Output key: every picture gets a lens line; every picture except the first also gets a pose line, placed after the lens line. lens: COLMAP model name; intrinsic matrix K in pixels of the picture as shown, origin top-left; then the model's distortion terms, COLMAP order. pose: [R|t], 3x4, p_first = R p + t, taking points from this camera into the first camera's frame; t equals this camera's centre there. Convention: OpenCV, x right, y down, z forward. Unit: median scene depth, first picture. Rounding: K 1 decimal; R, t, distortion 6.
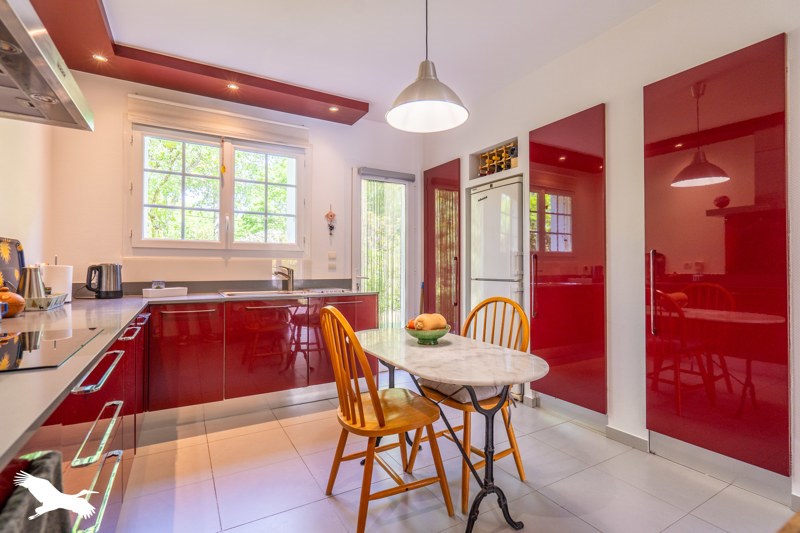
lens RADIAL K [[374.3, 0, 400.0], [0, 374.3, 266.5], [0, 0, 1]] dist [-0.001676, -0.000165]
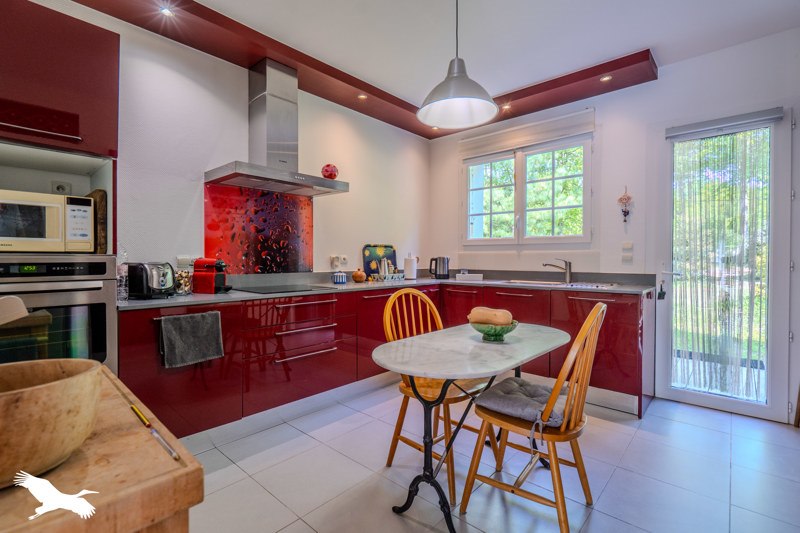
lens RADIAL K [[374.3, 0, 400.0], [0, 374.3, 266.5], [0, 0, 1]] dist [-0.001676, -0.000165]
pose [[0.305944, 0.024837, -0.951725, 0.546797], [0.005245, 0.999601, 0.027772, -0.009624], [0.952035, -0.013488, 0.305692, 0.286759]]
